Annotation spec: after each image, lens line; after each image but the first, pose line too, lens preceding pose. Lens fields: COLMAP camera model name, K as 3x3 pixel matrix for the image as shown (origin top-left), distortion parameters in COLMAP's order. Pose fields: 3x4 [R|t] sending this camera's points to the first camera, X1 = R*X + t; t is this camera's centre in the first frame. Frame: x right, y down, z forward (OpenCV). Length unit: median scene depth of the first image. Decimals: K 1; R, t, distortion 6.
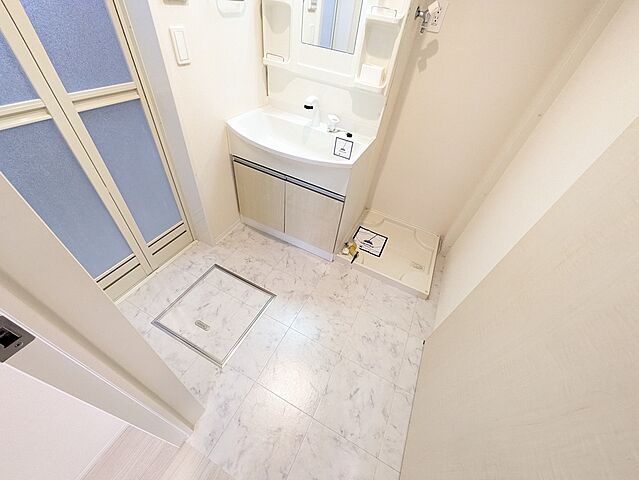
lens RADIAL K [[250.8, 0, 322.6], [0, 250.8, 238.8], [0, 0, 1]] dist [-0.000325, -0.000090]
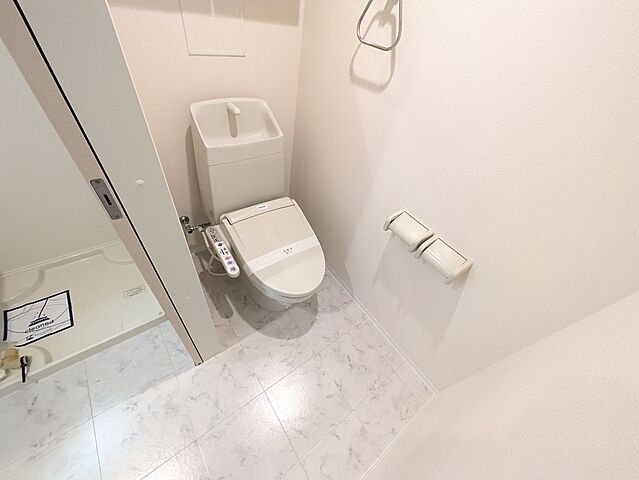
lens RADIAL K [[252.1, 0, 322.0], [0, 252.1, 240.2], [0, 0, 1]] dist [0.002582, 0.000199]
pose [[0.465554, -0.668906, 0.579503, 0.363590], [0.538542, 0.733724, 0.414273, -0.021923], [-0.702305, 0.119220, 0.701822, 0.029821]]
